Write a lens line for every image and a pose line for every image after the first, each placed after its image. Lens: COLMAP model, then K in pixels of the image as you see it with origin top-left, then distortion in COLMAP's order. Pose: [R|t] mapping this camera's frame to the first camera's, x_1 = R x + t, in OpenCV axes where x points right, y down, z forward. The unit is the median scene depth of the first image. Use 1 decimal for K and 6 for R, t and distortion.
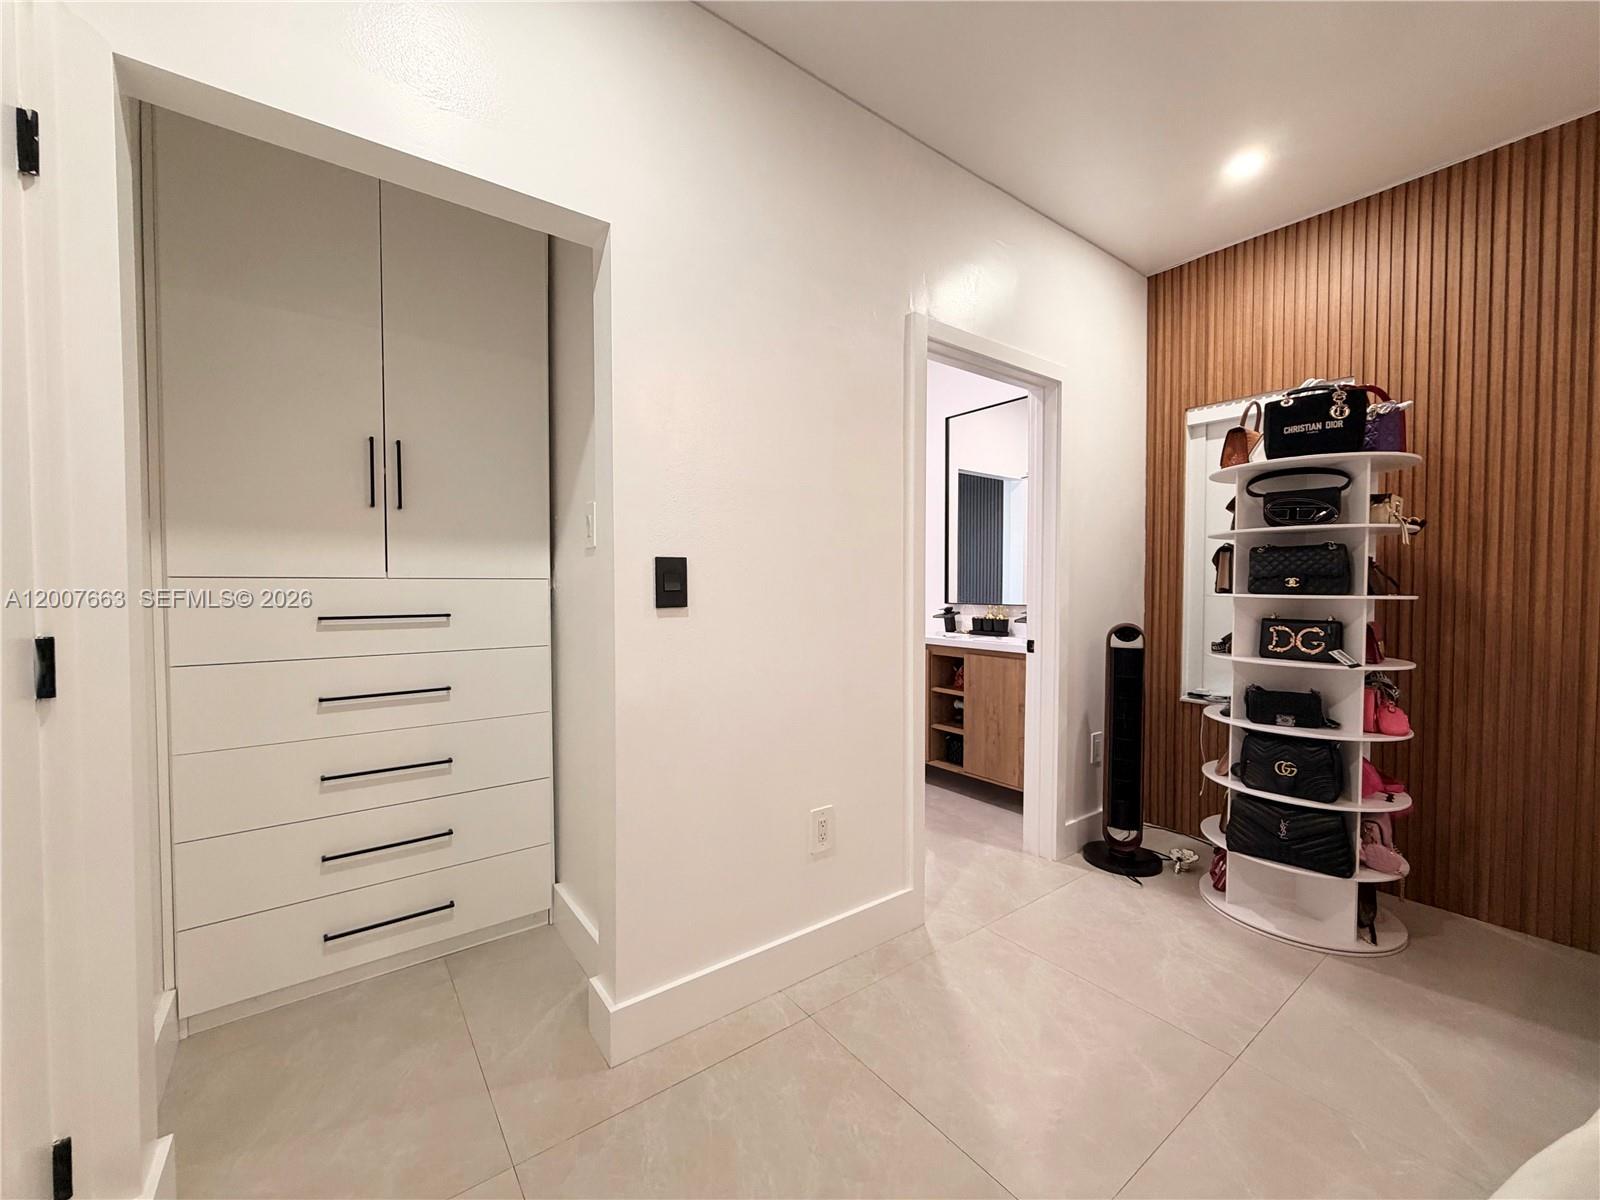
lens RADIAL K [[635.5, 0, 791.6], [0, 635.5, 597.4], [0, 0, 1]] dist [0.000626, -0.000118]
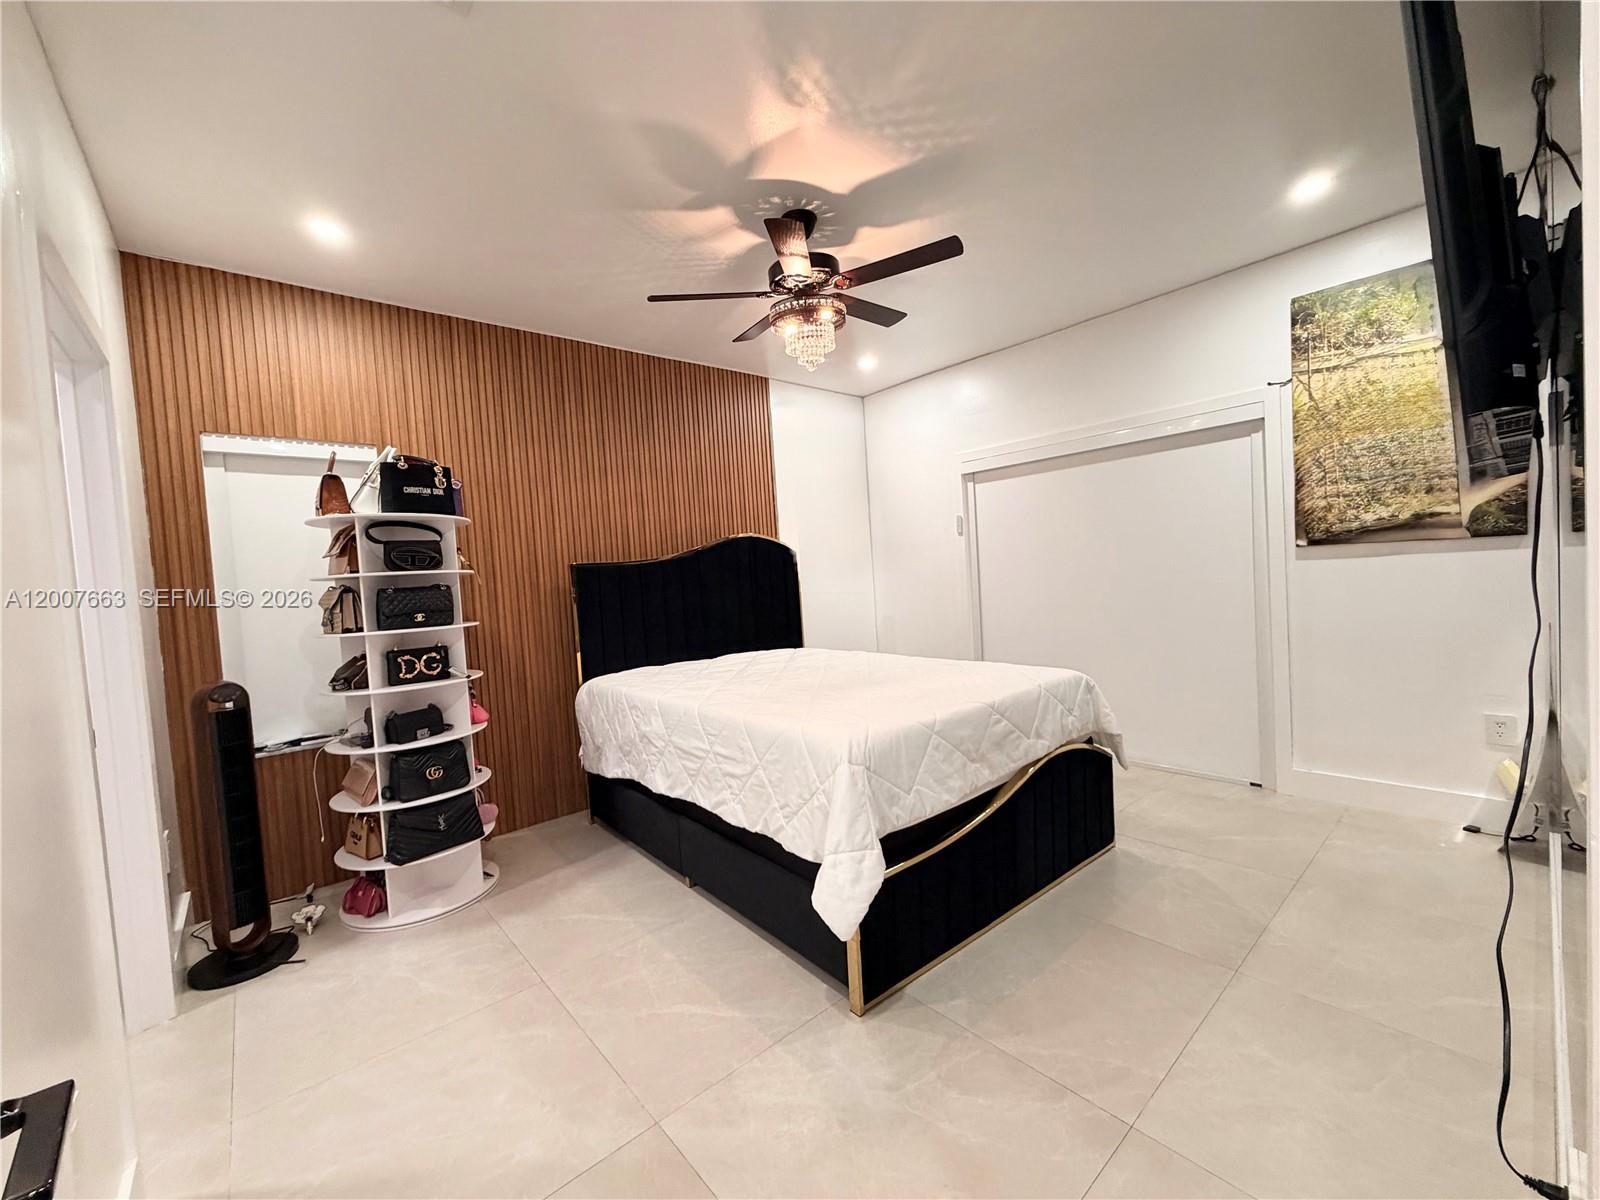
lens RADIAL K [[635.5, 0, 794.8], [0, 635.5, 602.2], [0, 0, 1]] dist [0.000626, -0.000118]
pose [[-0.077381, -0.032542, 0.996470, -0.447482], [0.082464, 0.995834, 0.038925, -0.040024], [-0.993585, 0.085185, -0.074375, 0.379921]]
